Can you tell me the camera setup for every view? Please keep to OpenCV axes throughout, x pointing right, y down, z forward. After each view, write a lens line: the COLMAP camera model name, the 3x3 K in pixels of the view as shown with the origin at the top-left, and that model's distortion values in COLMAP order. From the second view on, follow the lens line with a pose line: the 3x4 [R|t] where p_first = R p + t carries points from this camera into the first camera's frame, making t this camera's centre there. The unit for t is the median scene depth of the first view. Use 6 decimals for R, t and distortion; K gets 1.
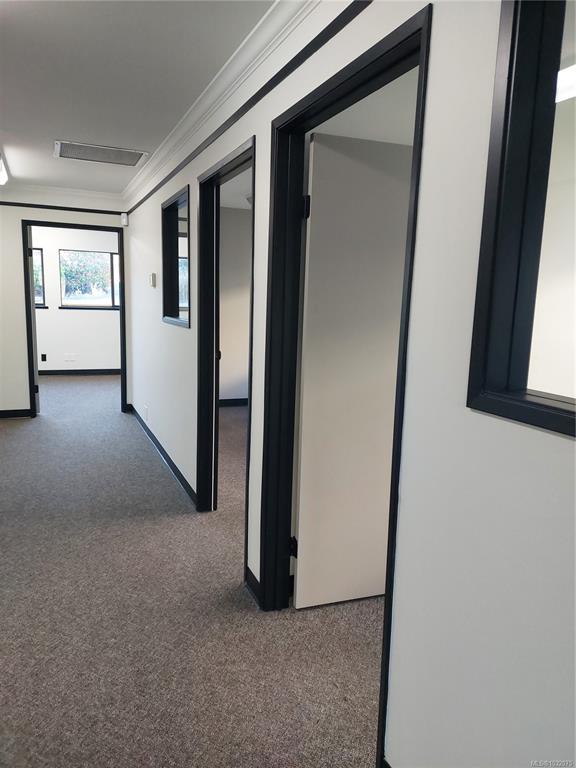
lens RADIAL K [[544.8, 0, 287.9], [0, 544.8, 384.5], [0, 0, 1]] dist [0.000834, 0.001136]
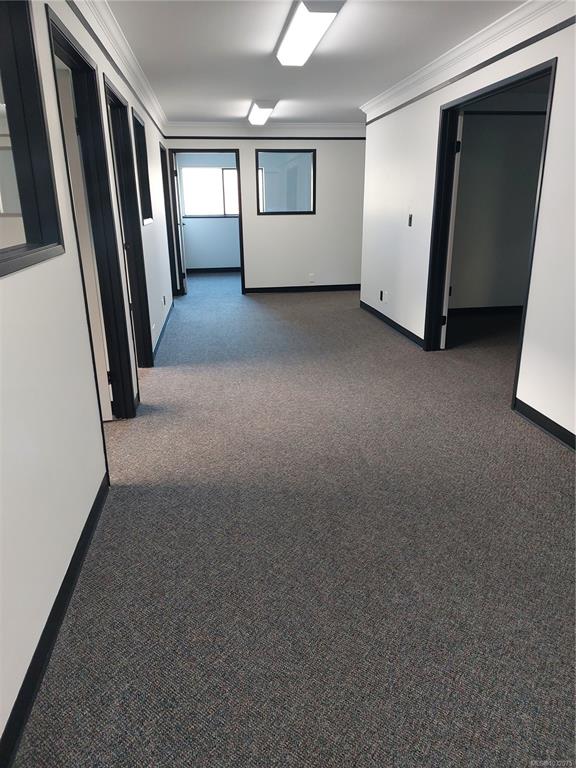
lens RADIAL K [[544.8, 0, 288.9], [0, 544.8, 383.7], [0, 0, 1]] dist [0.000834, 0.001136]
pose [[-0.961854, -0.119695, 0.245989, -0.741046], [0.012237, 0.879474, 0.475790, -0.335724], [-0.273291, 0.460651, -0.844460, 1.925386]]
